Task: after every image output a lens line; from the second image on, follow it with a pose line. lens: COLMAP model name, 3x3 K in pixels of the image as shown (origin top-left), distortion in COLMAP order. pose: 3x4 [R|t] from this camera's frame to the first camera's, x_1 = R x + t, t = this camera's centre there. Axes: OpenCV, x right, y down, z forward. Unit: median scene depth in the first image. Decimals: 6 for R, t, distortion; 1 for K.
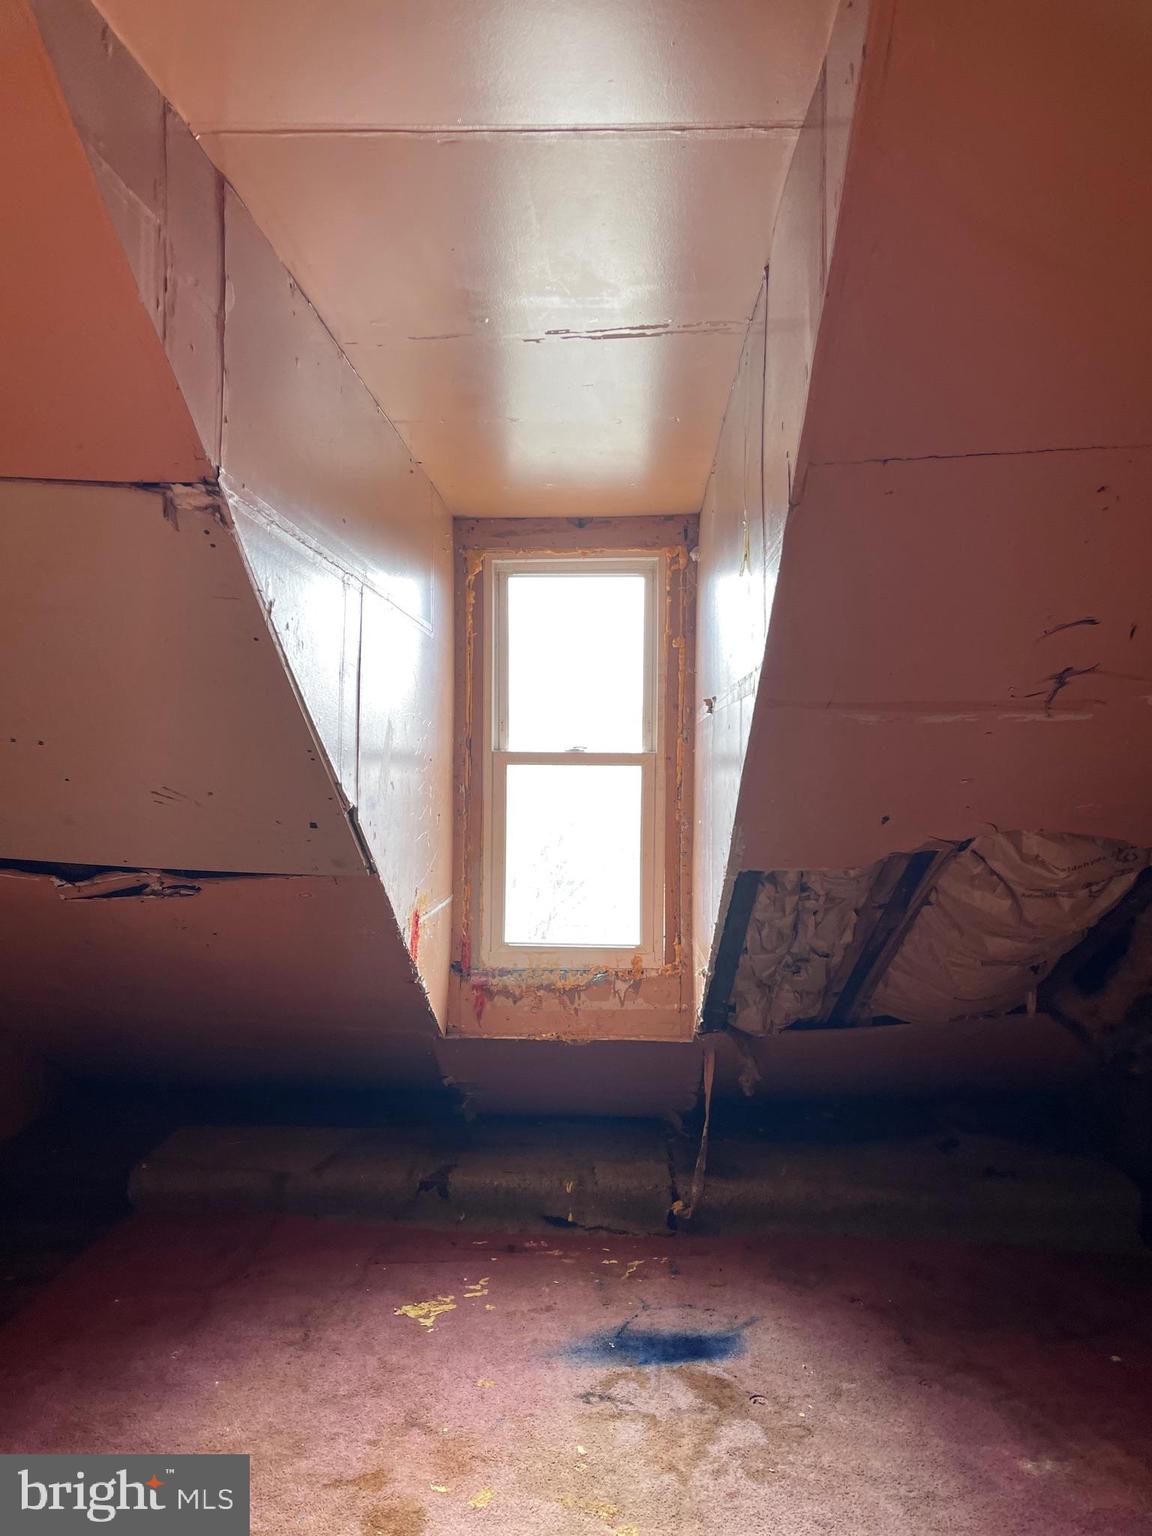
lens RADIAL K [[1156.9, 0, 575.8], [0, 1156.9, 767.0], [0, 0, 1]] dist [0.070869, -0.089287]
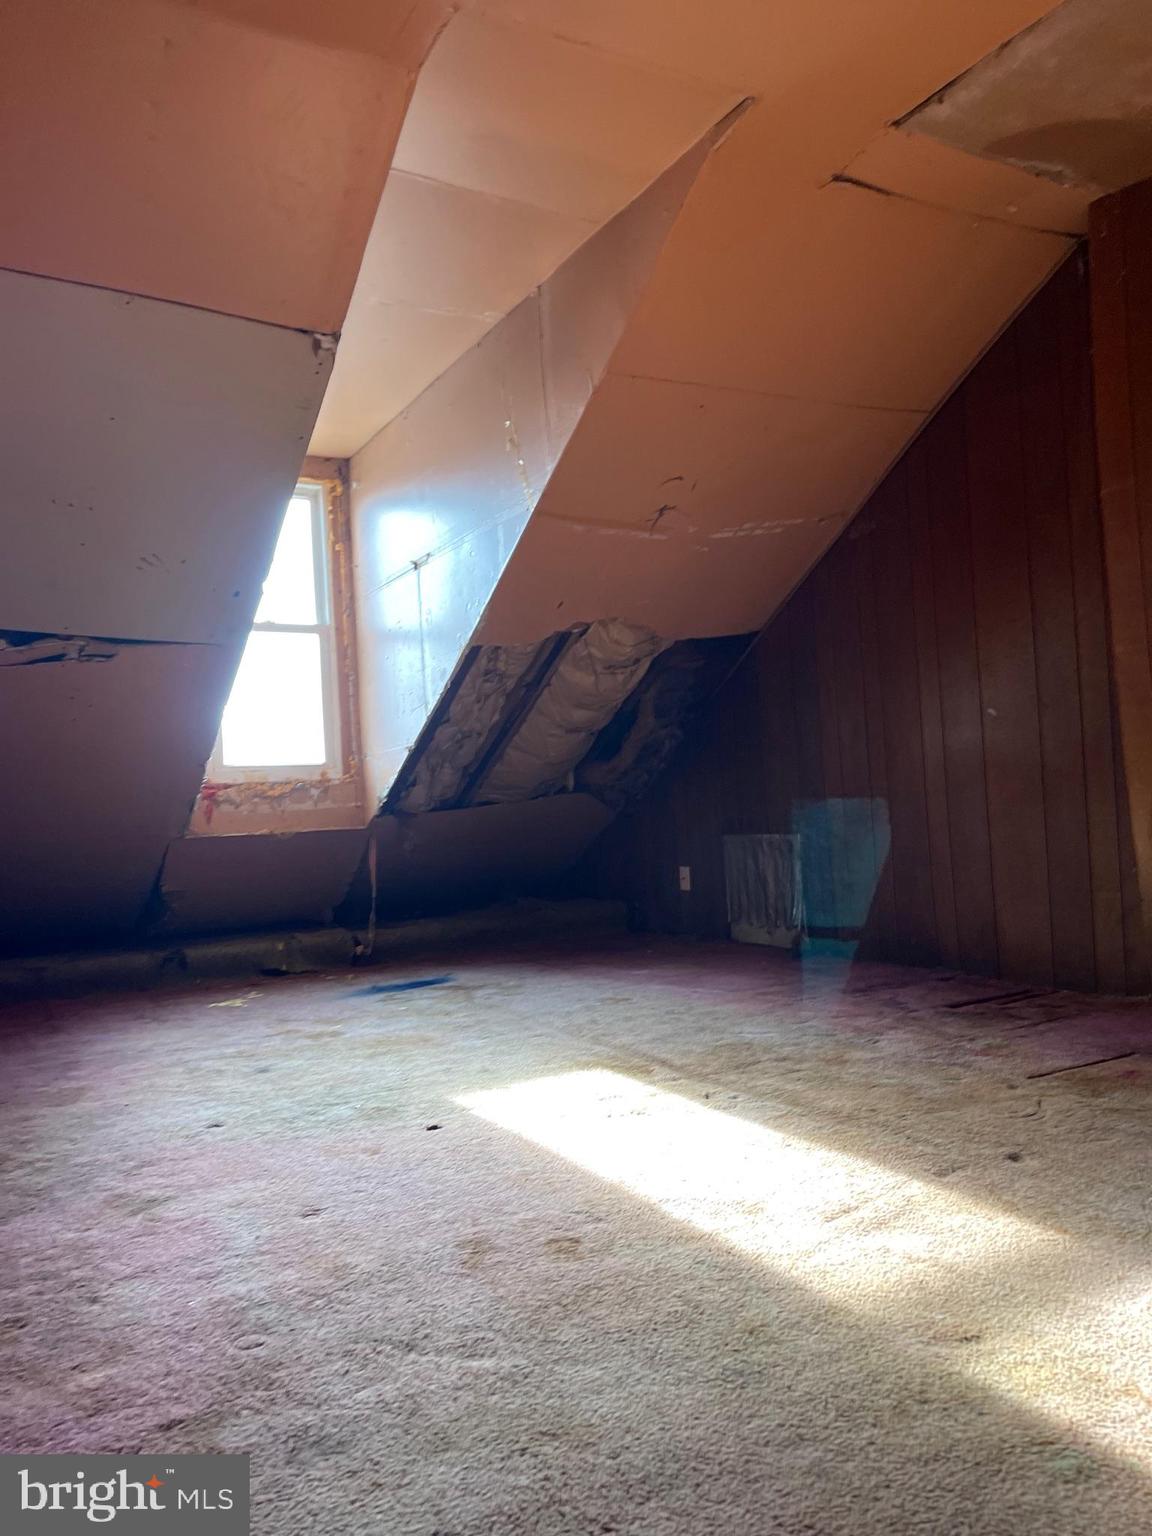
lens RADIAL K [[1156.9, 0, 577.2], [0, 1156.9, 771.0], [0, 0, 1]] dist [0.070869, -0.089287]
pose [[0.835315, -0.033237, 0.548766, -0.455178], [0.069528, 0.996543, -0.045476, 0.248509], [-0.545357, 0.076141, 0.834738, -0.320588]]
